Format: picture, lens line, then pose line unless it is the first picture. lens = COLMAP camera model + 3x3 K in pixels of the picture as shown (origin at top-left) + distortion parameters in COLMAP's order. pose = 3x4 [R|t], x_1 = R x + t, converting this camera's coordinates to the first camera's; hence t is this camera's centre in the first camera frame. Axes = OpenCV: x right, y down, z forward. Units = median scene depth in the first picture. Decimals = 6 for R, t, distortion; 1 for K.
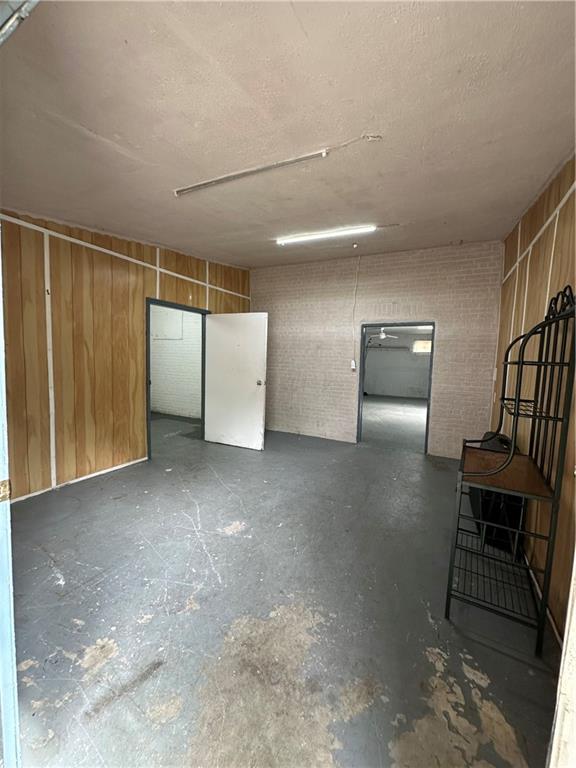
lens RADIAL K [[308.2, 0, 289.2], [0, 308.2, 383.4], [0, 0, 1]] dist [-0.003847, 0.000662]
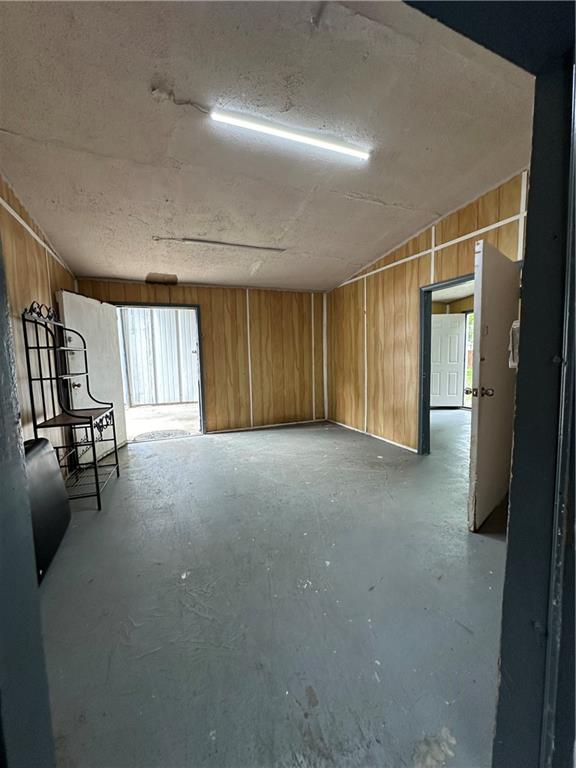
lens RADIAL K [[308.2, 0, 289.2], [0, 308.2, 383.4], [0, 0, 1]] dist [-0.003847, 0.000662]
pose [[-0.645032, 0.045038, -0.762827, 0.621323], [-0.068633, 0.990813, 0.116533, -0.068362], [0.761067, 0.127522, -0.636015, 1.471582]]
